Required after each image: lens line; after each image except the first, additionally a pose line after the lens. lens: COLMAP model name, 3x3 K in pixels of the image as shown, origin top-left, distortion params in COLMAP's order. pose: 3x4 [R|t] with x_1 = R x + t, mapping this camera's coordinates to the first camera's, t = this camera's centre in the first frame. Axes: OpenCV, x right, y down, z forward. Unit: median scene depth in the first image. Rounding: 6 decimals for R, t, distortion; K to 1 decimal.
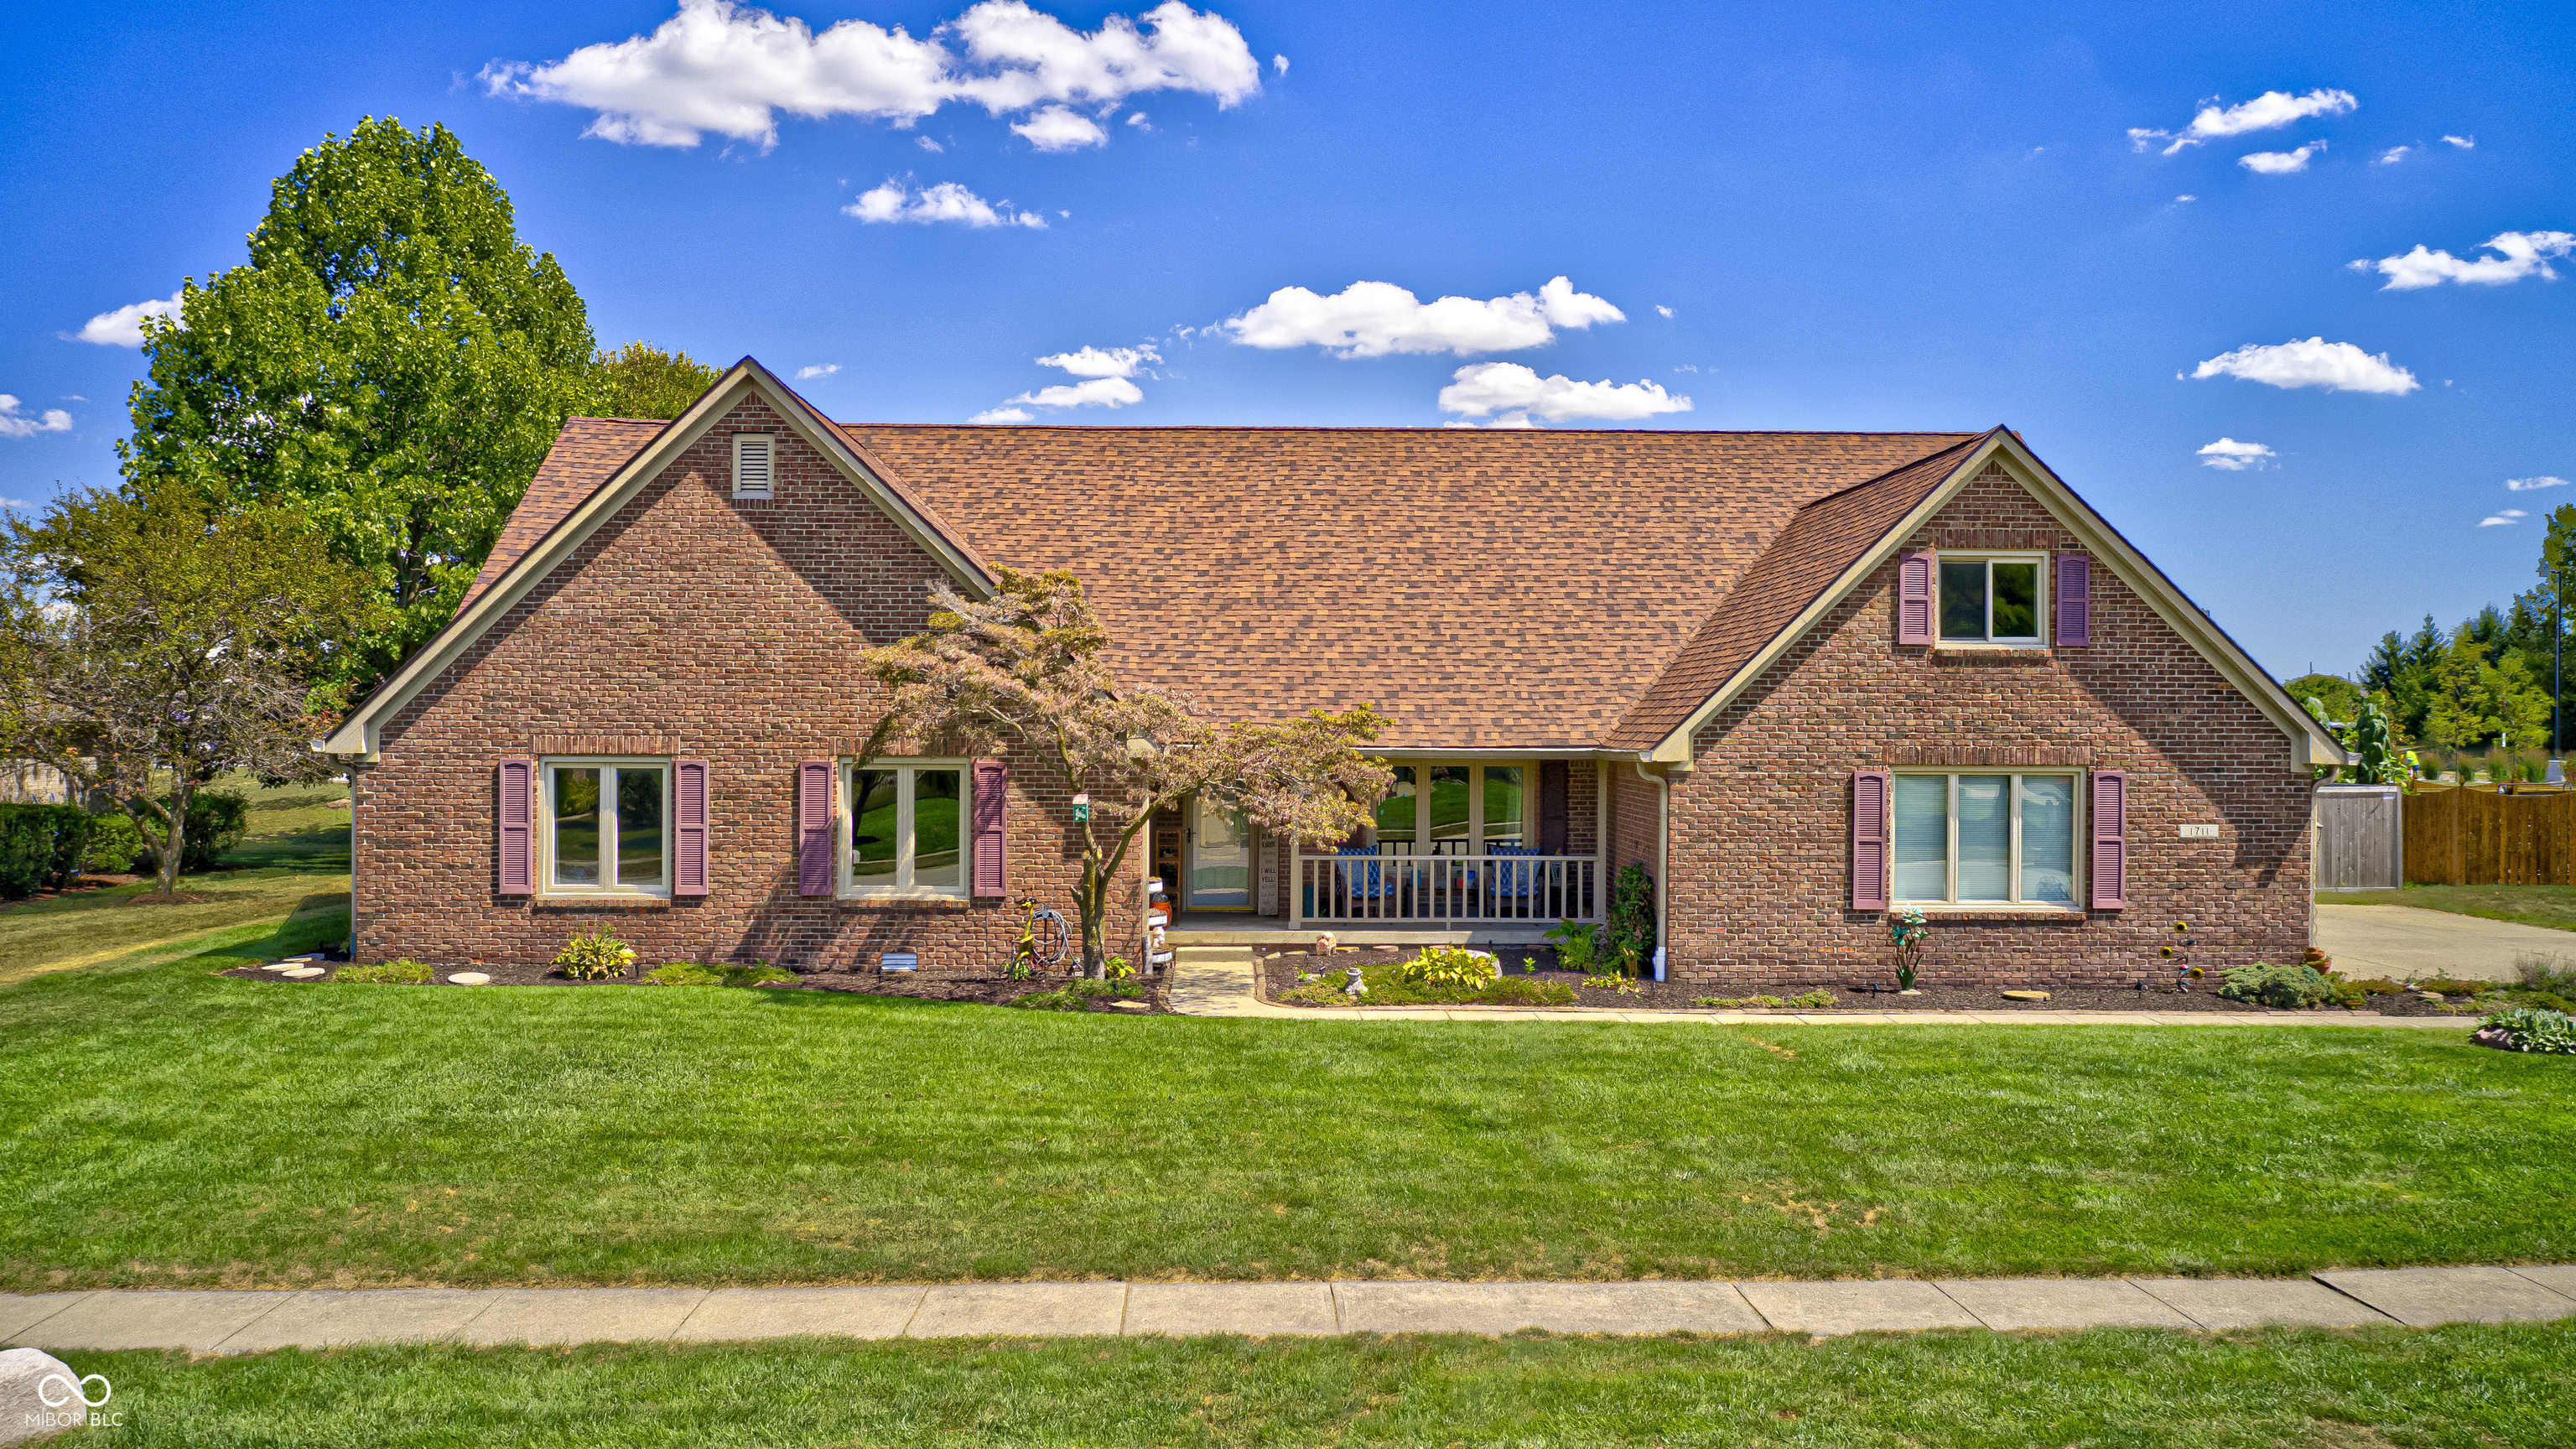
lens RADIAL K [[2040.6, 0, 1288.0], [0, 2040.6, 724.5], [0, 0, 1]] dist [-0.013542, -0.006290]
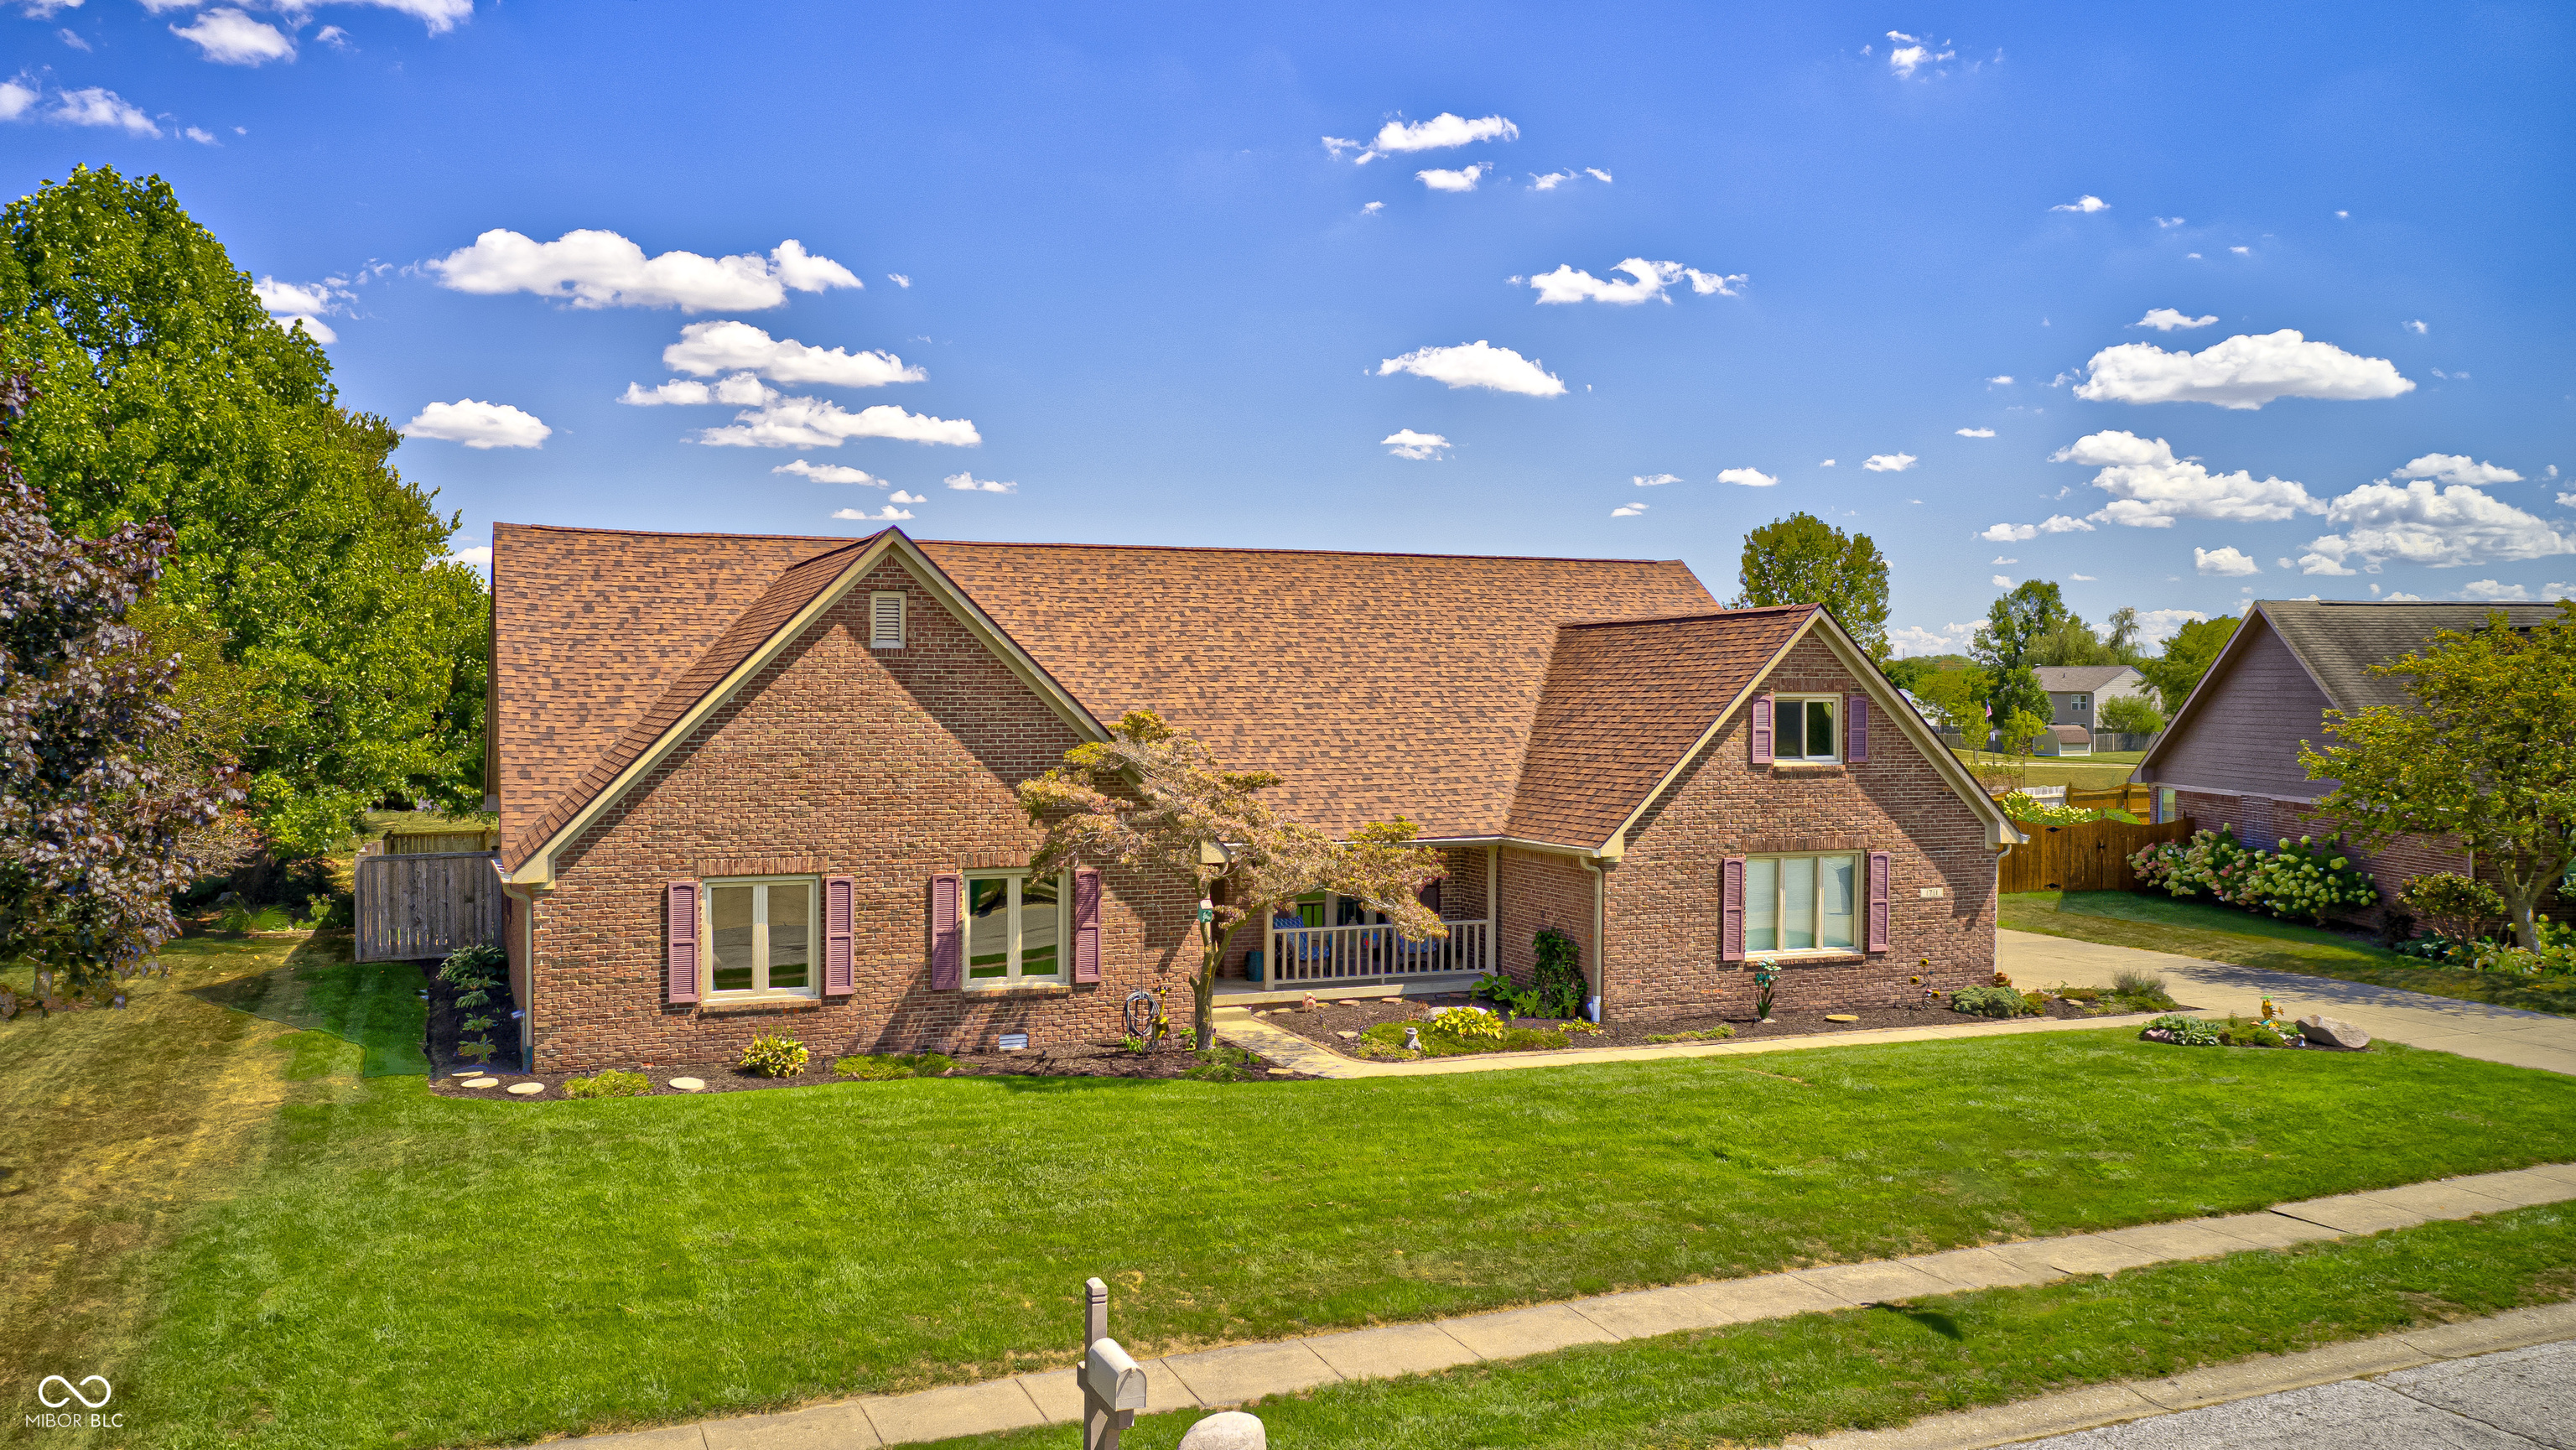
lens RADIAL K [[2124.0, 0, 1113.8], [0, 2124.0, 717.6], [0, 0, 1]] dist [-0.015760, -0.009875]
pose [[0.940191, -0.010485, 0.340486, -0.551712], [0.002289, 0.999698, 0.024465, -0.100586], [-0.340640, -0.022223, 0.939931, -0.168833]]
